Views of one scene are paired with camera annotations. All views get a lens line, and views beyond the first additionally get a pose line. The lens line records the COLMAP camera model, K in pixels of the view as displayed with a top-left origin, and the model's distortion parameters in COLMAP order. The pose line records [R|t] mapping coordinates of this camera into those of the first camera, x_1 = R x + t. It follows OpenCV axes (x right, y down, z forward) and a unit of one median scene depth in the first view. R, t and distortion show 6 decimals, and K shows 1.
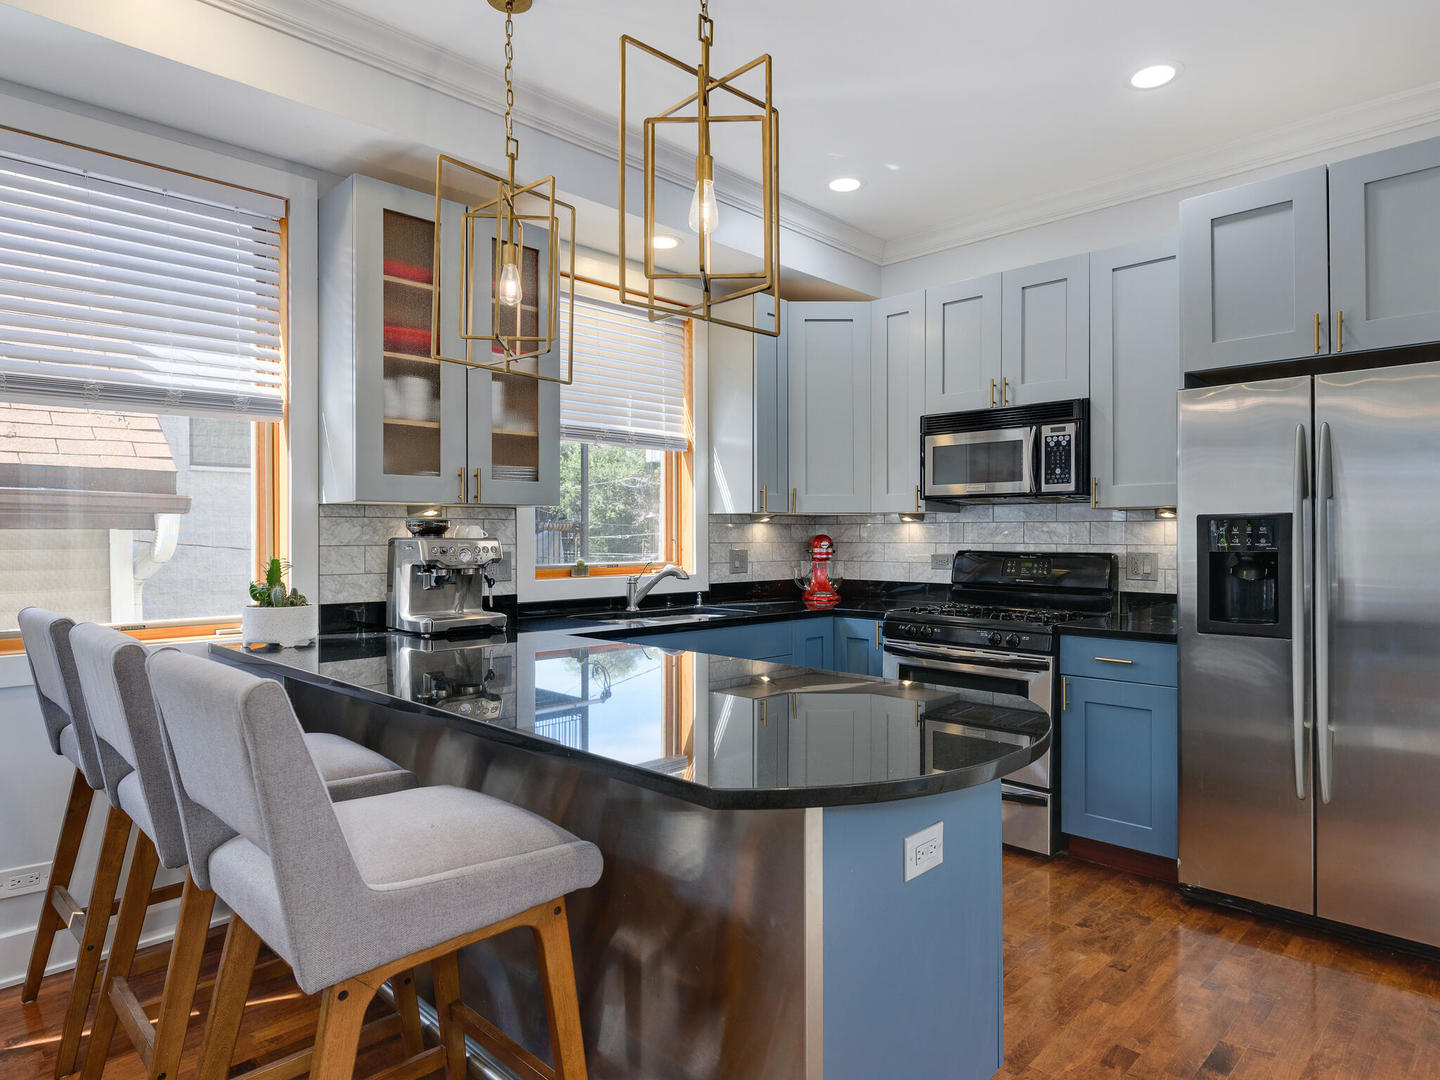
lens RADIAL K [[872.6, 0, 732.1], [0, 872.6, 535.2], [0, 0, 1]] dist [-0.012642, -0.000587]
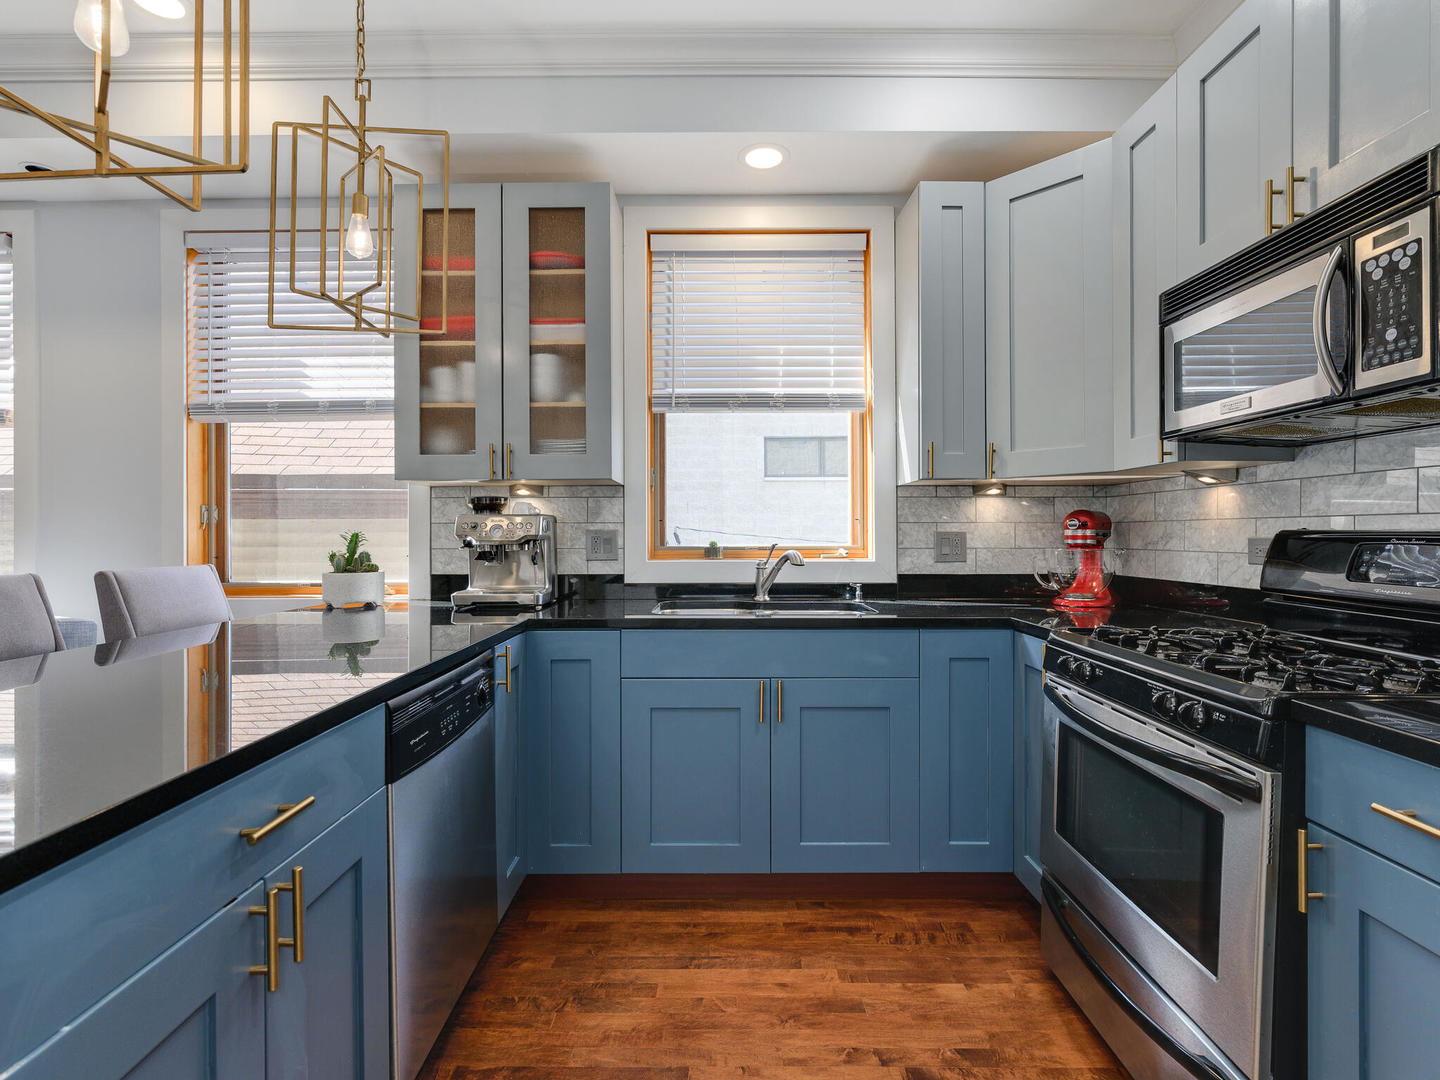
lens RADIAL K [[710.7, 0, 731.5], [0, 710.7, 531.2], [0, 0, 1]] dist [0.000893, 0.000032]
pose [[0.693052, -0.002989, -0.720882, 0.396027], [0.001720, 0.999995, -0.002493, 0.021508], [0.720886, 0.000488, 0.693054, 0.525449]]
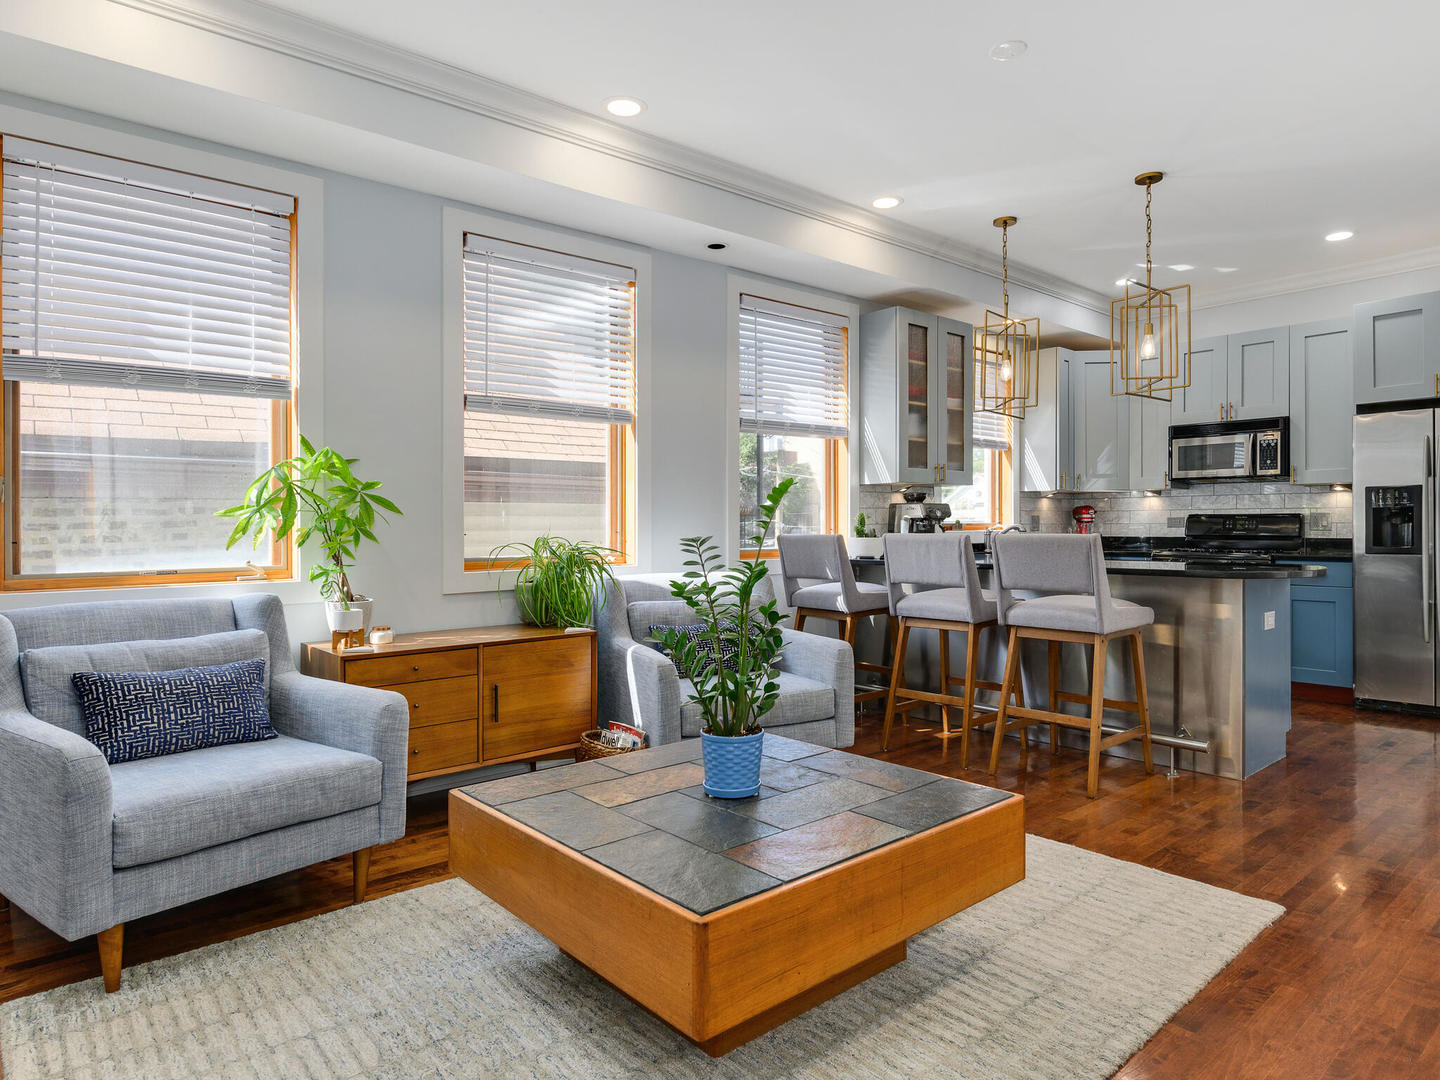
lens RADIAL K [[903.8, 0, 713.1], [0, 903.8, 536.8], [0, 0, 1]] dist [-0.044759, 0.007393]
pose [[0.995728, -0.004692, -0.092214, -0.487410], [0.005734, 0.999923, 0.011038, 0.040192], [0.092155, -0.011520, 0.995678, -0.714445]]
